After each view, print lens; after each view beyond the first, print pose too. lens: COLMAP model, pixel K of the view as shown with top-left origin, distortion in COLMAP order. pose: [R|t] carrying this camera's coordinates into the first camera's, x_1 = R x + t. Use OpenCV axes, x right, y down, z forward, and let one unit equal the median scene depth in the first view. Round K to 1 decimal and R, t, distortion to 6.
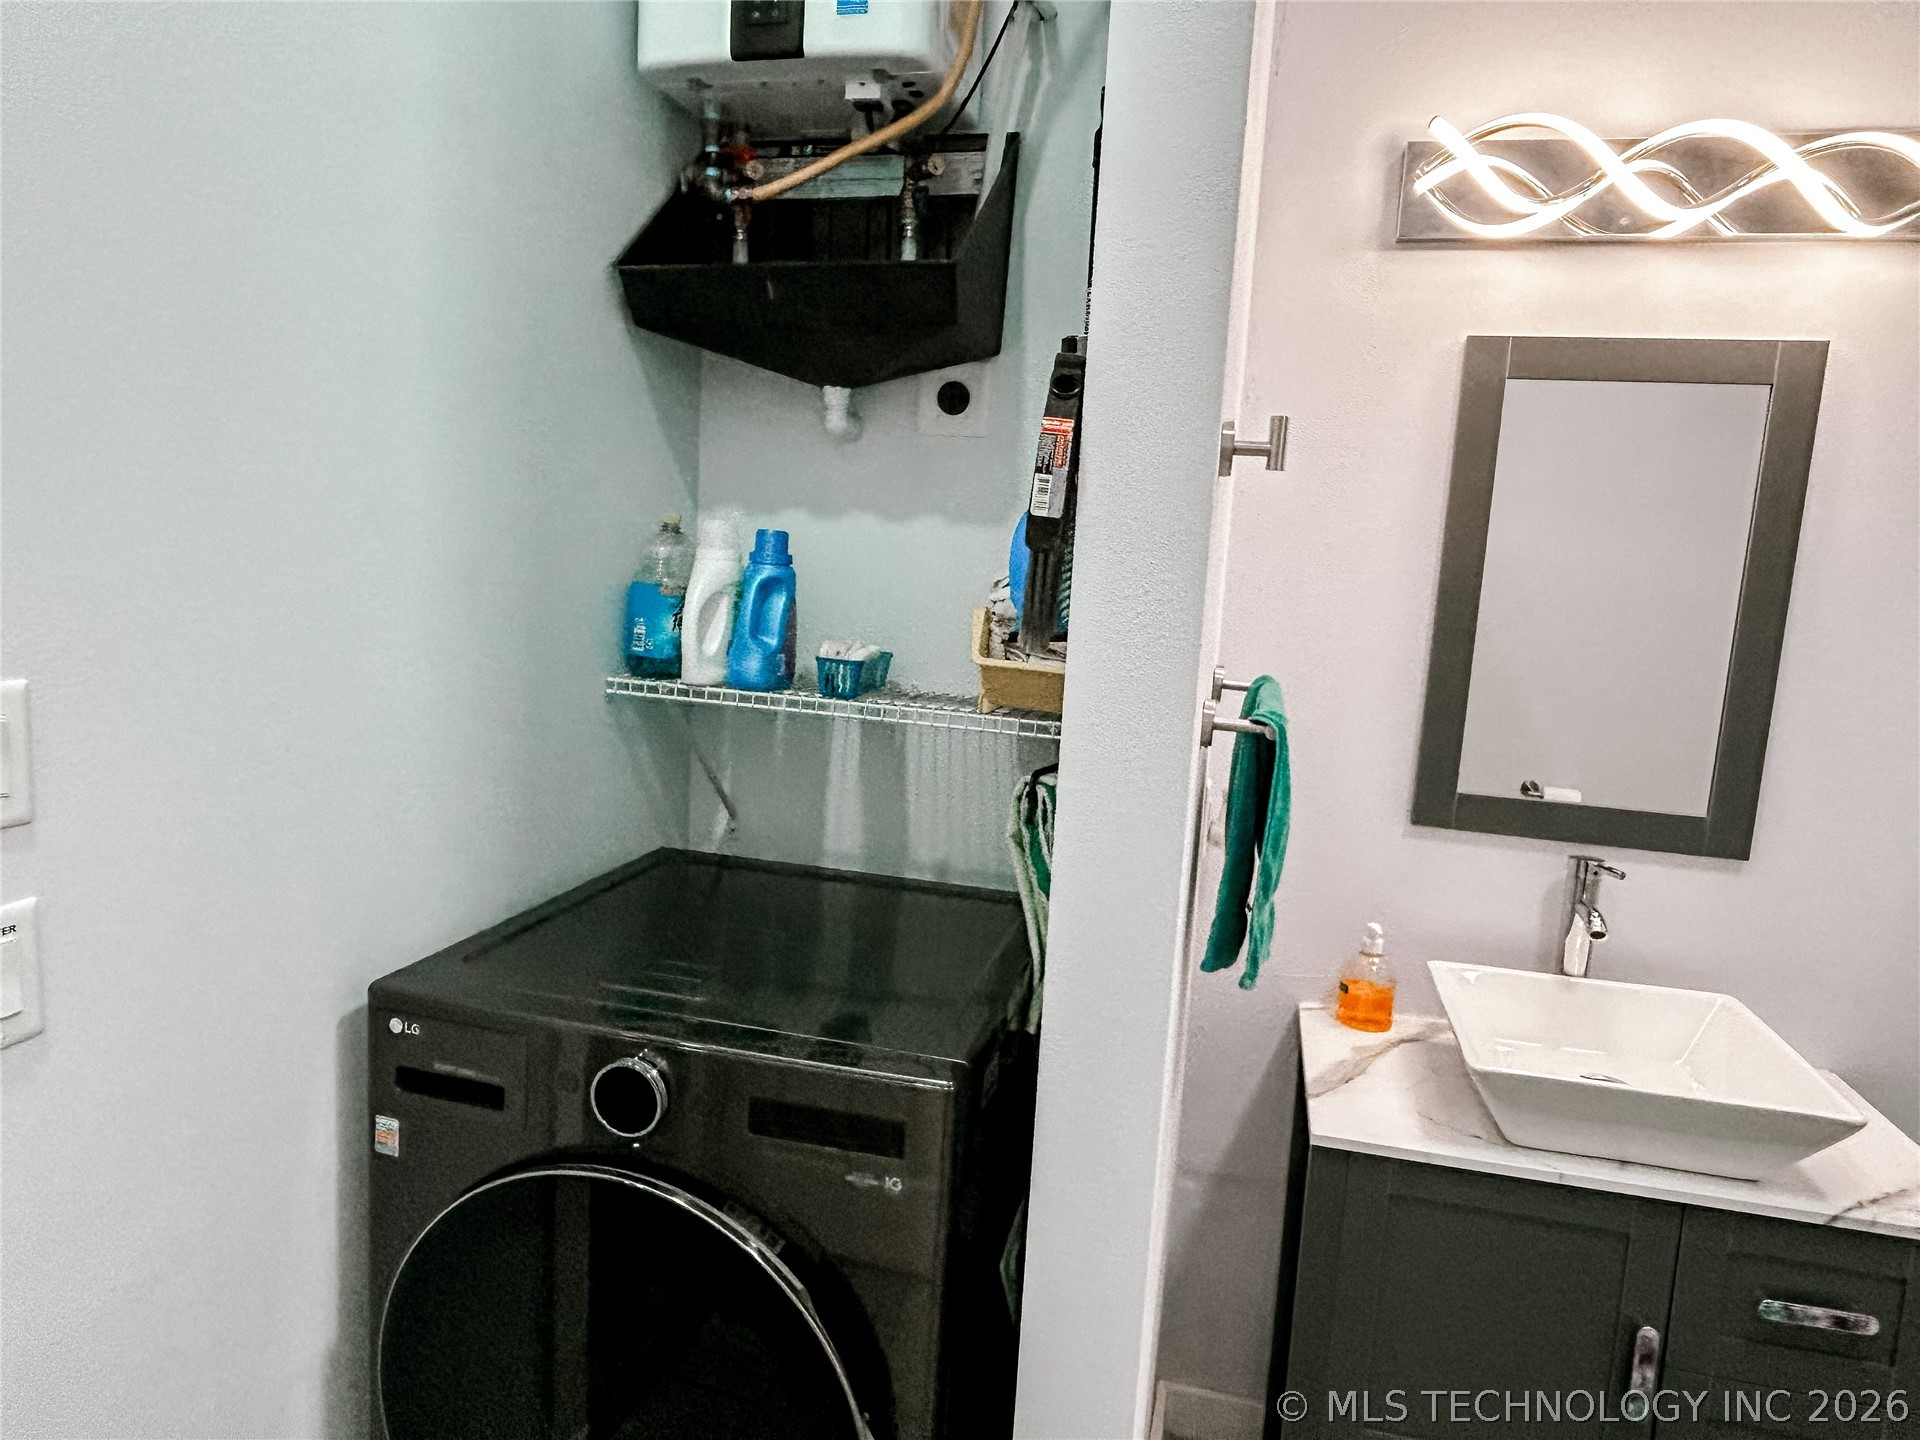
lens RADIAL K [[1222.4, 0, 940.0], [0, 1222.4, 717.5], [0, 0, 1]] dist [0.006965, -0.003451]
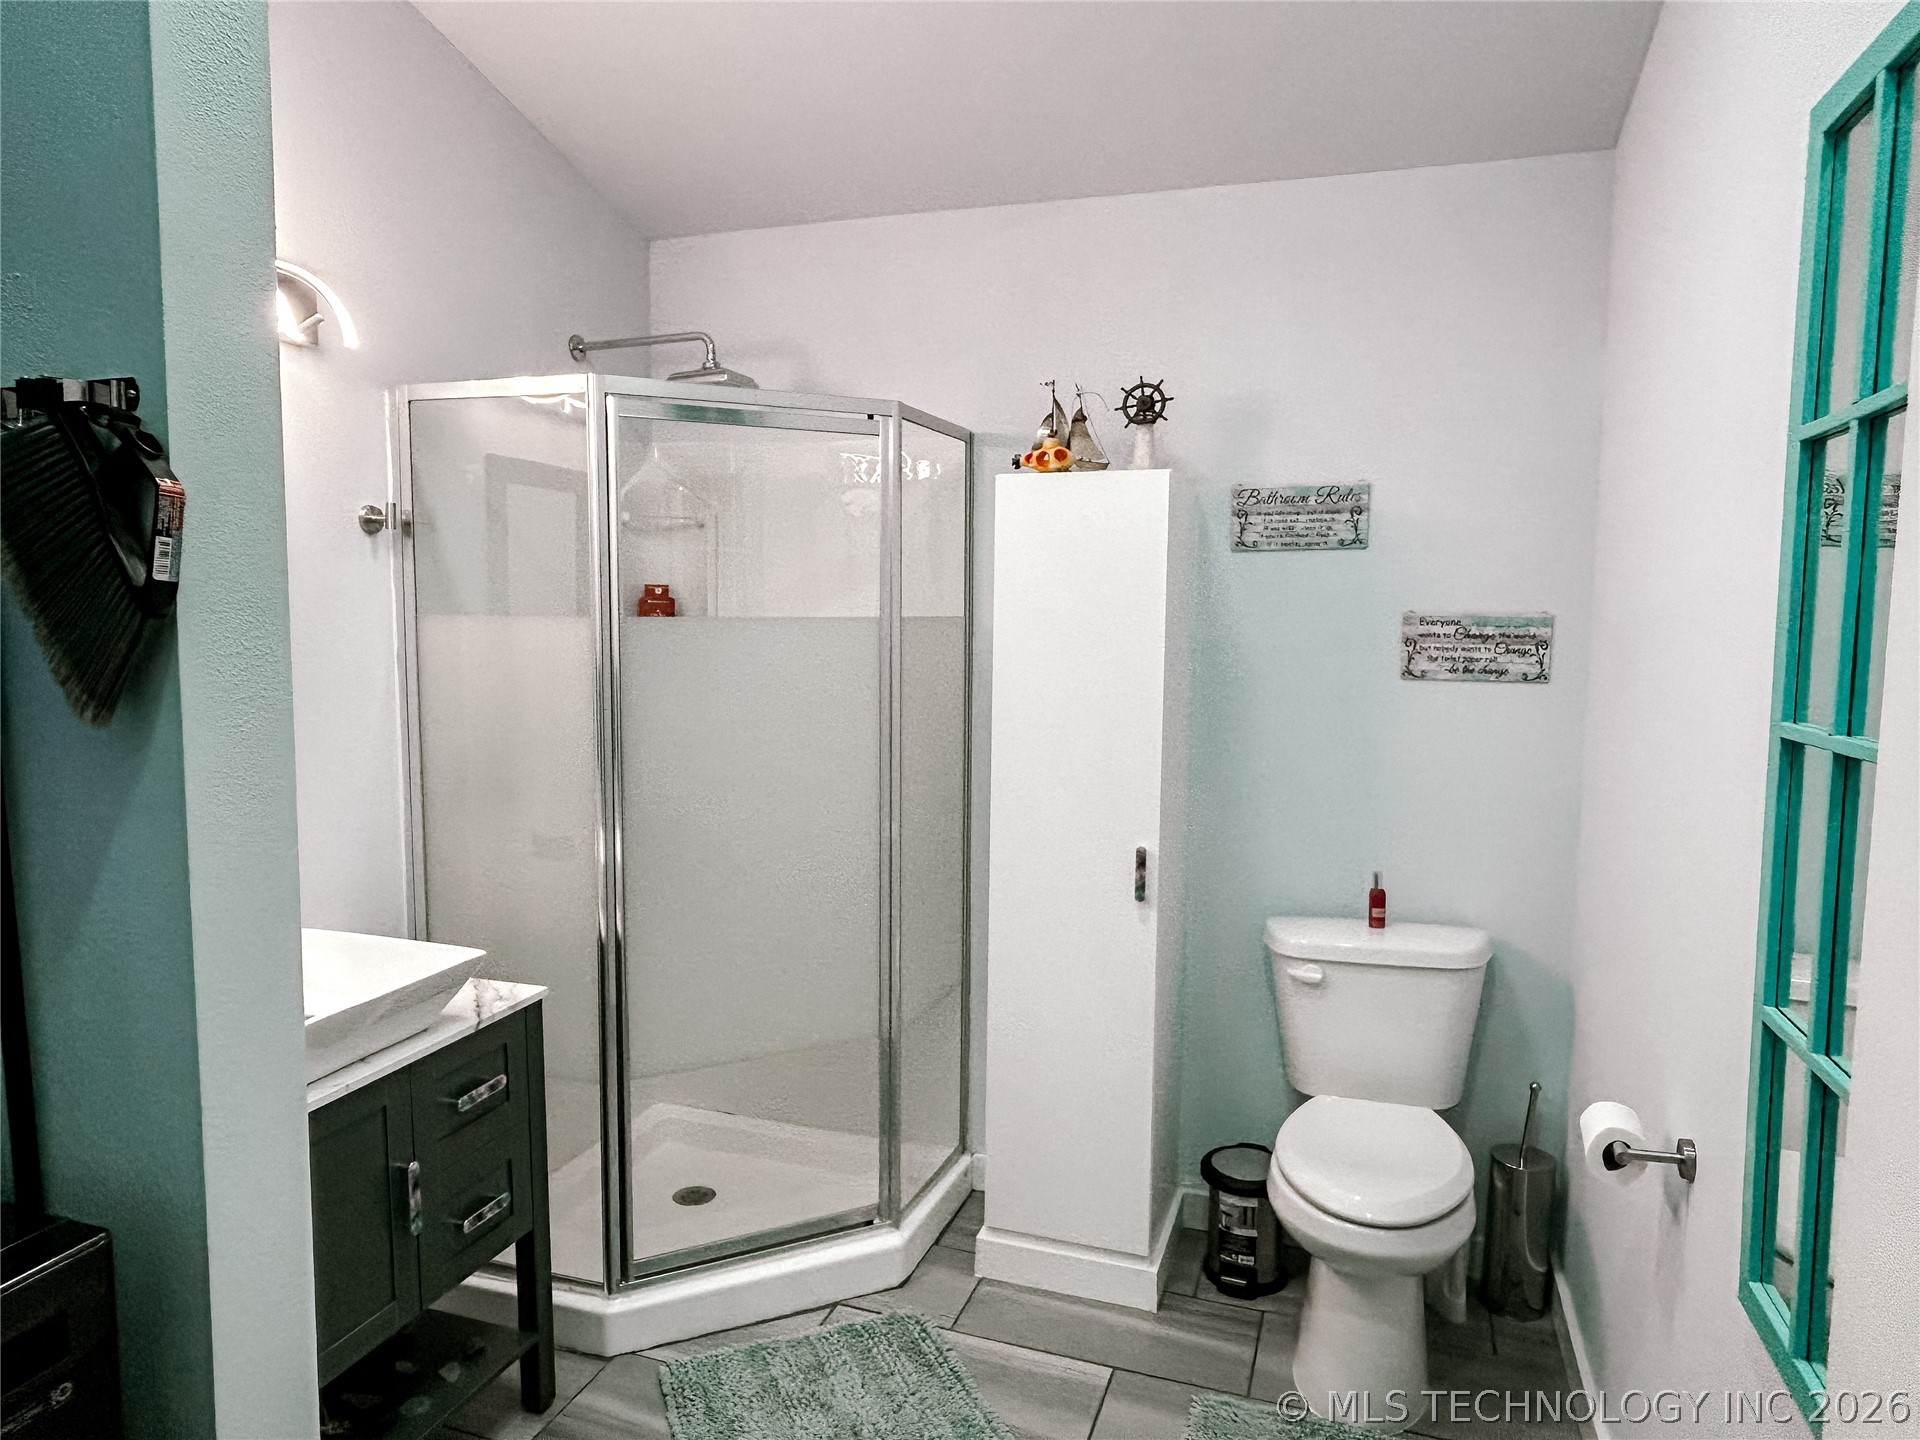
lens RADIAL K [[1222.4, 0, 940.0], [0, 1222.4, 717.5], [0, 0, 1]] dist [0.006965, -0.003451]
pose [[0.076536, -0.143037, 0.986754, -0.651232], [0.138938, 0.981531, 0.131503, -0.078746], [-0.987339, 0.127033, 0.094995, 0.250225]]
